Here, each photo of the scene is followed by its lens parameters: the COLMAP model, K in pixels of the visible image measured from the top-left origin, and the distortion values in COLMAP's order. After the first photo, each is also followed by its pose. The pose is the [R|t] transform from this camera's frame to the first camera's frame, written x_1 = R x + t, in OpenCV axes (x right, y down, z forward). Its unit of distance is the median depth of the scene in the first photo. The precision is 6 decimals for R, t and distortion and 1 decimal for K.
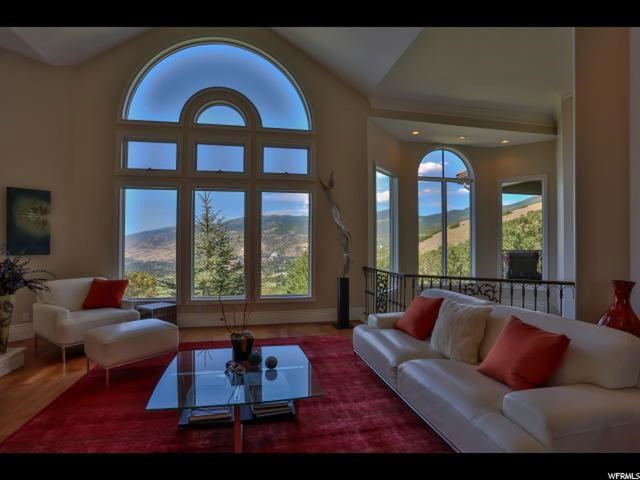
lens RADIAL K [[333.4, 0, 314.9], [0, 333.4, 239.5], [0, 0, 1]] dist [-0.042136, 0.003891]
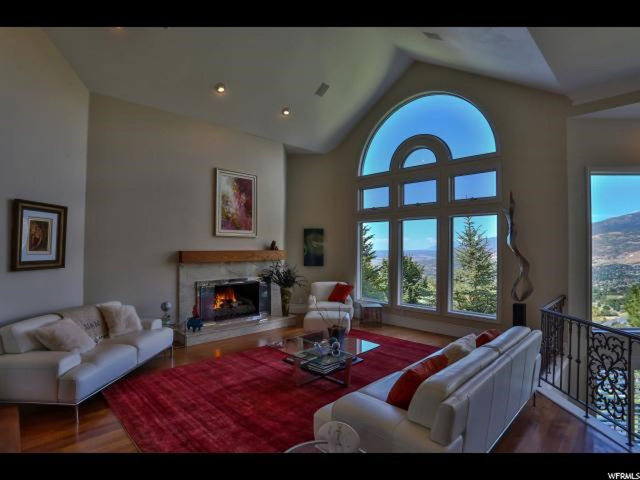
lens RADIAL K [[333.4, 0, 317.9], [0, 333.4, 239.6], [0, 0, 1]] dist [-0.042136, 0.003891]
pose [[0.553496, -0.014447, -0.832727, 0.514552], [0.004703, 0.999888, -0.014221, -0.055836], [0.832839, 0.003955, 0.553502, 0.010023]]
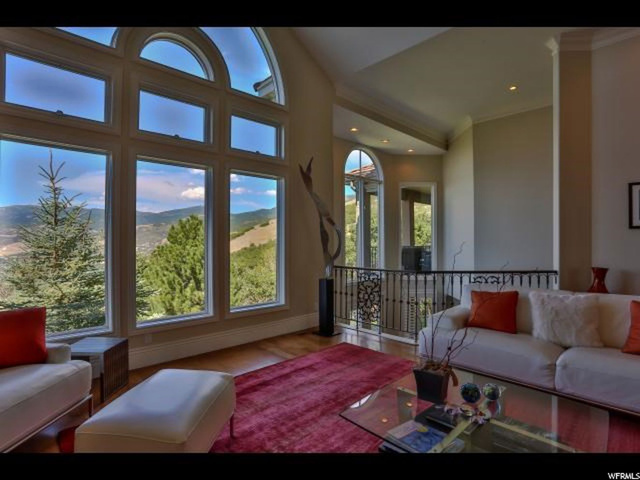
lens RADIAL K [[333.4, 0, 316.4], [0, 333.4, 240.7], [0, 0, 1]] dist [-0.042136, 0.003891]
pose [[0.848437, -0.002341, 0.529291, -0.389010], [-0.003790, 0.999938, 0.010499, 0.003773], [-0.529283, -0.010914, 0.848375, 0.248513]]
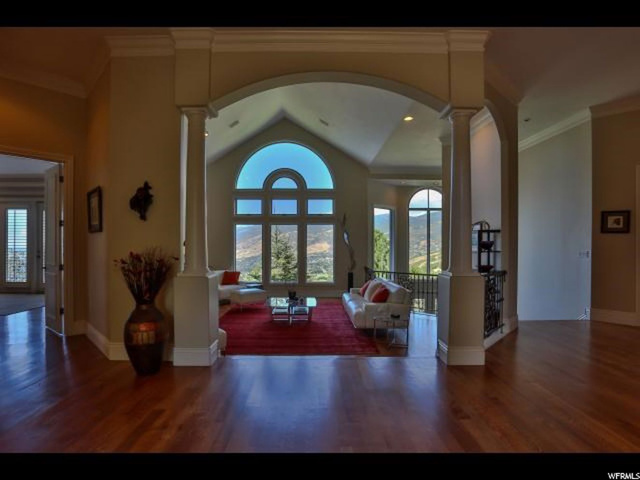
lens RADIAL K [[333.4, 0, 319.0], [0, 333.4, 242.9], [0, 0, 1]] dist [-0.042136, 0.003891]
pose [[0.984440, 0.000685, -0.175719, 0.223583], [0.001230, 0.999941, 0.010787, -0.063822], [0.175716, -0.010835, 0.984381, -0.772992]]
